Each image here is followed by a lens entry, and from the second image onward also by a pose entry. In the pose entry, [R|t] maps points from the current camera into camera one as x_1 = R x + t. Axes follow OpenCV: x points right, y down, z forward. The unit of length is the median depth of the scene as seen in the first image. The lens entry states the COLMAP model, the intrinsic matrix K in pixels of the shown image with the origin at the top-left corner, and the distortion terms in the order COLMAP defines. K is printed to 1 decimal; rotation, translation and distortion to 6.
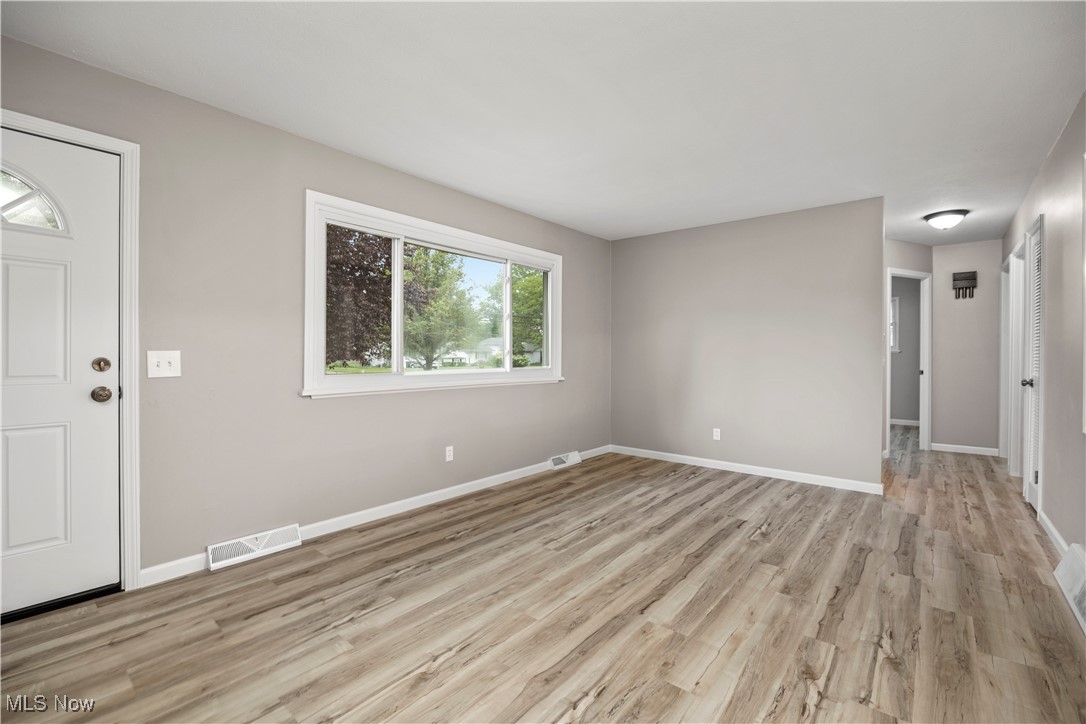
lens RADIAL K [[469.8, 0, 545.0], [0, 469.8, 358.0], [0, 0, 1]] dist [-0.013939, 0.000656]
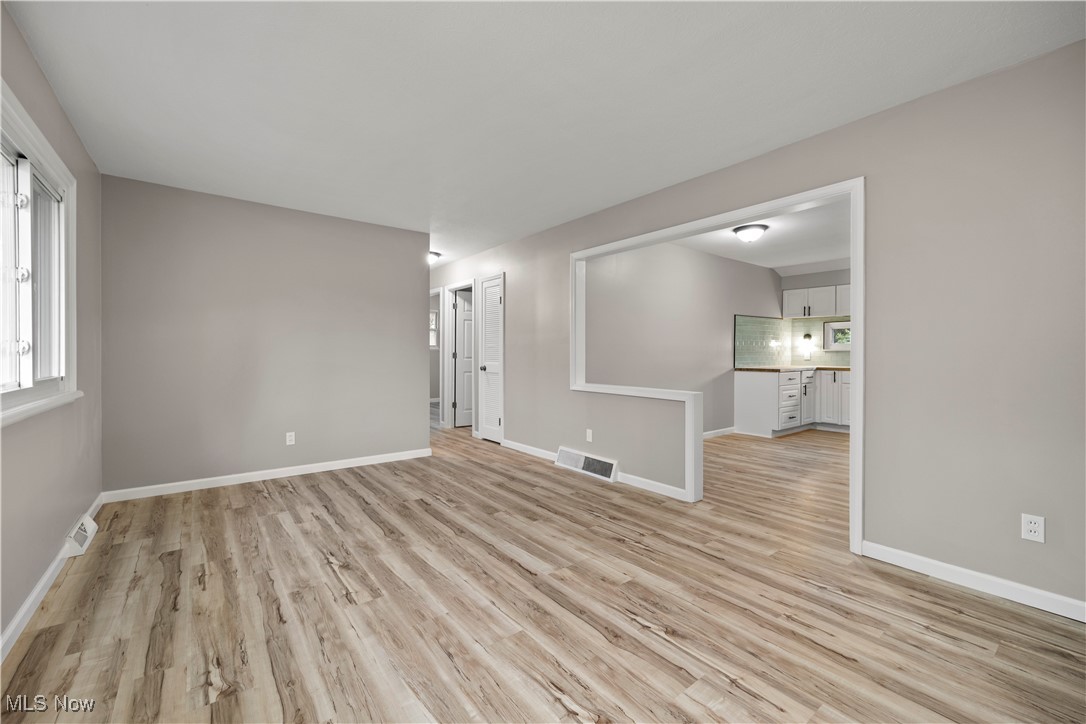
lens RADIAL K [[444.4, 0, 544.2], [0, 444.4, 356.3], [0, 0, 1]] dist [0.000026, 0.000102]
pose [[0.215197, -0.011470, 0.976503, -0.636038], [0.007721, 0.999920, 0.010044, -0.008041], [-0.976540, 0.005378, 0.215268, 0.540365]]
